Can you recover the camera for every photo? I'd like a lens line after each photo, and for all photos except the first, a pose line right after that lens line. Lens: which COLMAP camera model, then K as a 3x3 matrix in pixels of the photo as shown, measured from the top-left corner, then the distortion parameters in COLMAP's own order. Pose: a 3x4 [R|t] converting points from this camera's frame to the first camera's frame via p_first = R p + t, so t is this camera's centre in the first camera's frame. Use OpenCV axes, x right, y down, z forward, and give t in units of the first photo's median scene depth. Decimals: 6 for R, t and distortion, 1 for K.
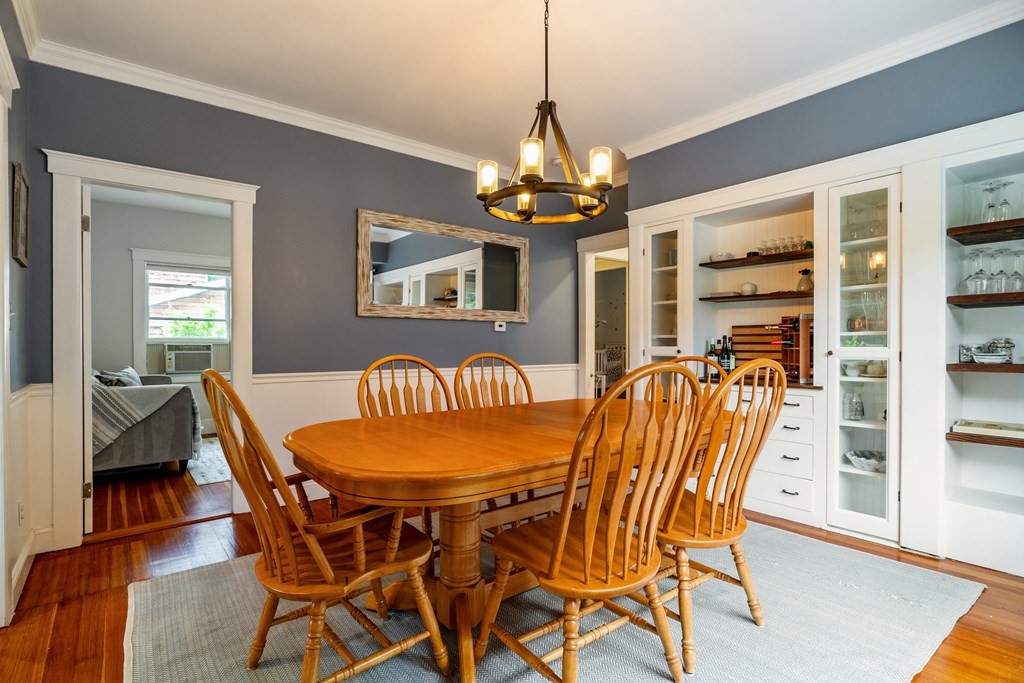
lens RADIAL K [[498.2, 0, 507.3], [0, 498.2, 348.7], [0, 0, 1]] dist [-0.019262, 0.007836]
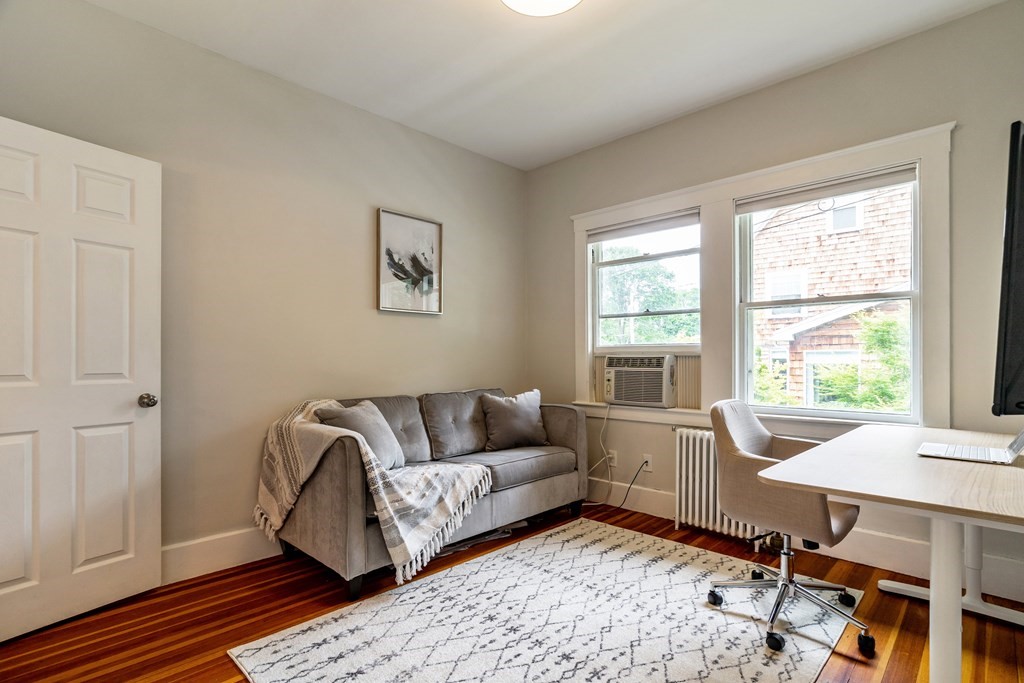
lens RADIAL K [[498.2, 0, 518.8], [0, 498.2, 357.9], [0, 0, 1]] dist [-0.019262, 0.007836]
pose [[0.132741, -0.004135, -0.991142, -0.078620], [-0.006828, 0.999964, -0.005086, -0.002795], [0.991127, 0.007443, 0.132708, 0.807763]]
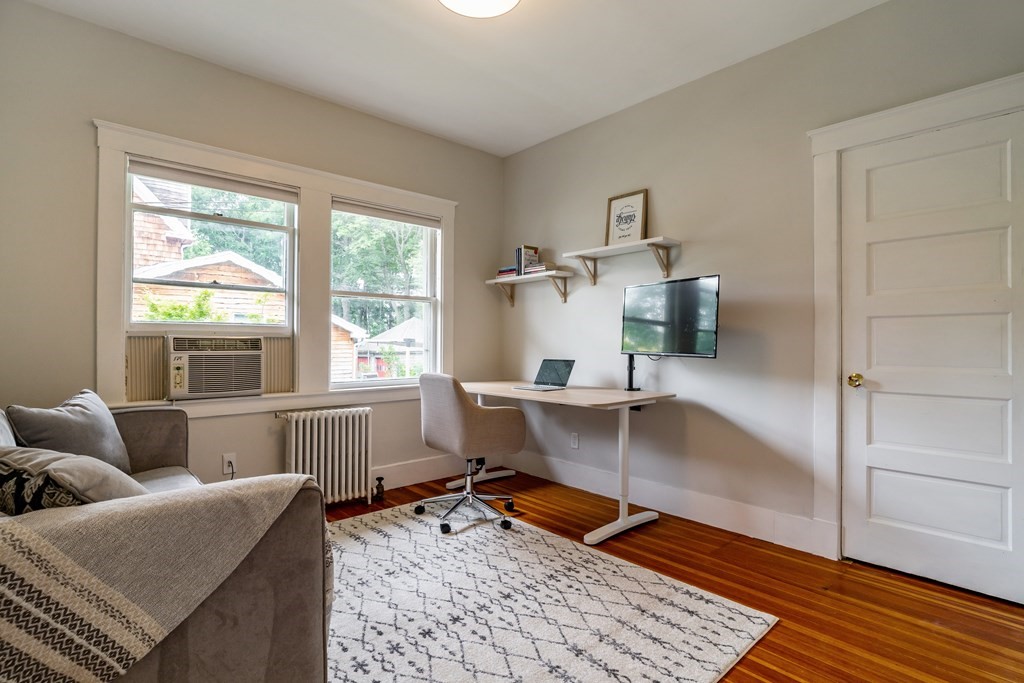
lens RADIAL K [[498.2, 0, 510.9], [0, 498.2, 341.7], [0, 0, 1]] dist [-0.019262, 0.007836]
pose [[0.997875, 0.005604, 0.064910, -0.401514], [-0.005035, 0.999948, -0.008924, -0.001395], [-0.064957, 0.008578, 0.997851, 0.516981]]
